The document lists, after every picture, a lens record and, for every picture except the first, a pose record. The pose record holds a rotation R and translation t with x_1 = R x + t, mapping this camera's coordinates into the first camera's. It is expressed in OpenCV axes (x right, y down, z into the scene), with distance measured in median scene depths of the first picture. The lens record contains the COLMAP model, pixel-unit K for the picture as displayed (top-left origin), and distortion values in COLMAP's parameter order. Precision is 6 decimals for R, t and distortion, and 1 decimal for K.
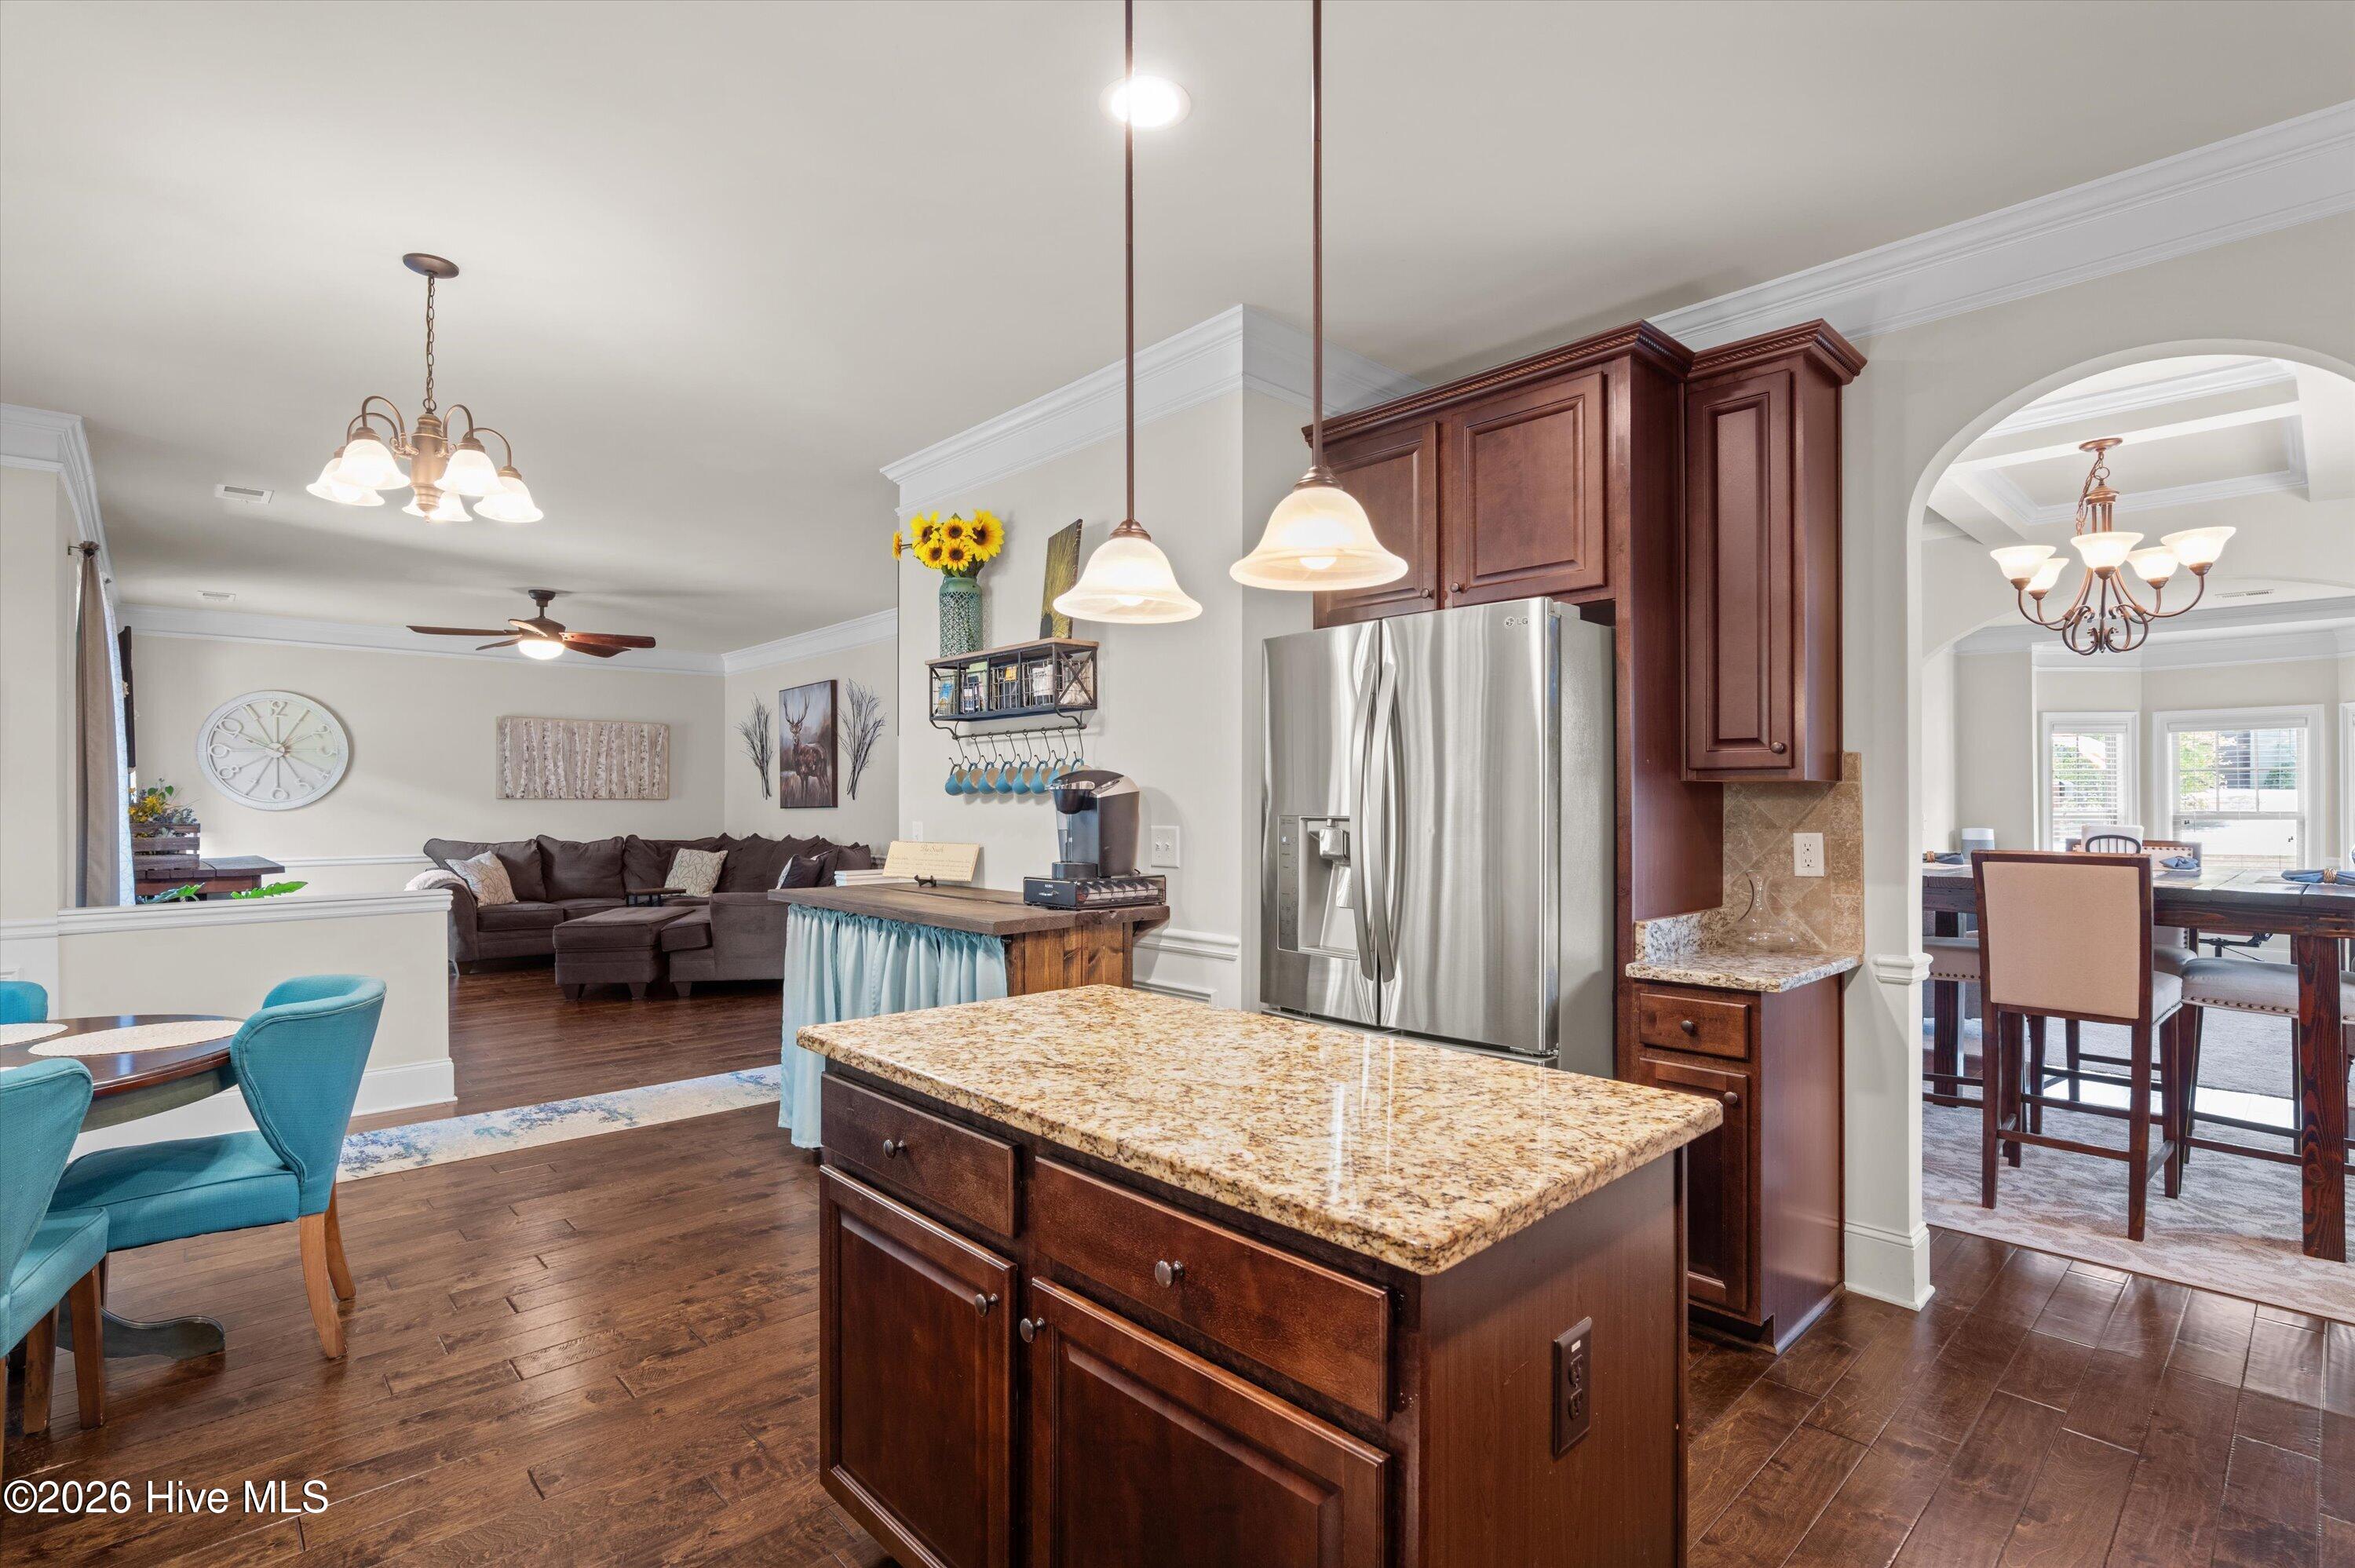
lens RADIAL K [[1106.9, 0, 1179.2], [0, 1106.9, 792.4], [0, 0, 1]] dist [-0.015780, 0.000771]
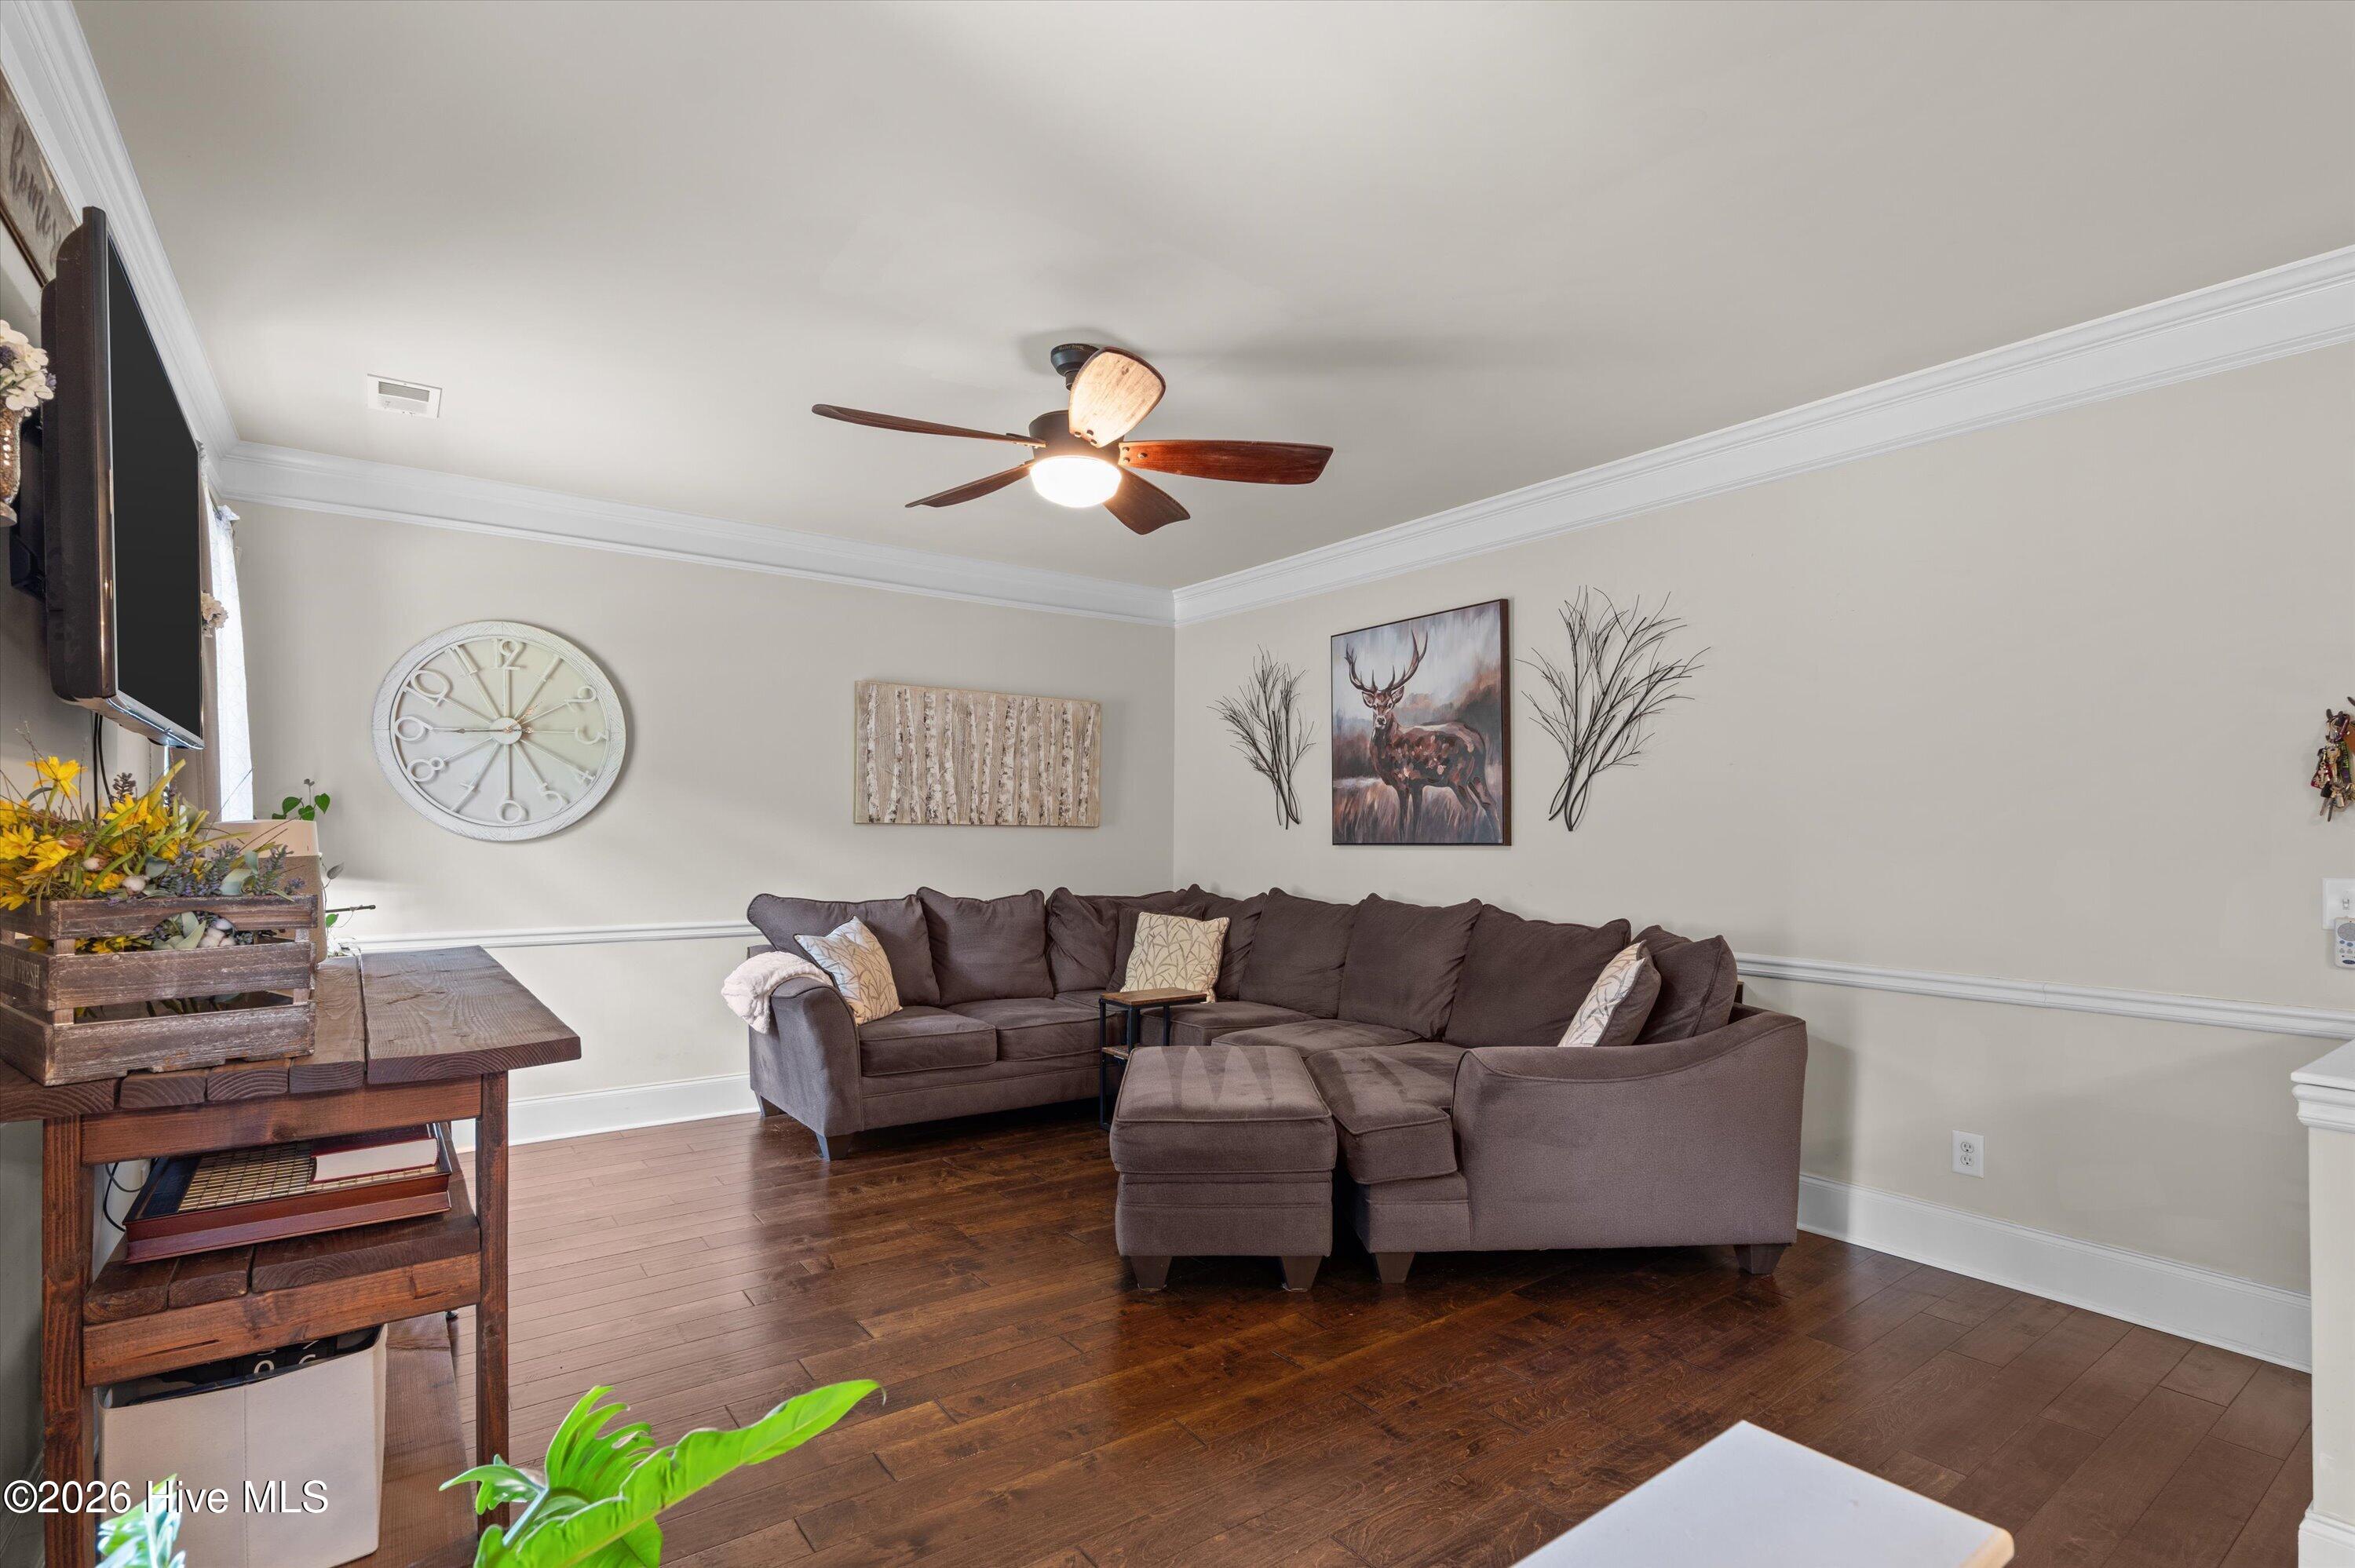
lens RADIAL K [[1106.9, 0, 1164.9], [0, 1106.9, 834.7], [0, 0, 1]] dist [-0.015780, 0.000771]
pose [[0.991355, 0.008861, -0.130906, -0.386686], [-0.007742, 0.999929, 0.009058, 0.004867], [0.130977, -0.007966, 0.991353, 0.451596]]
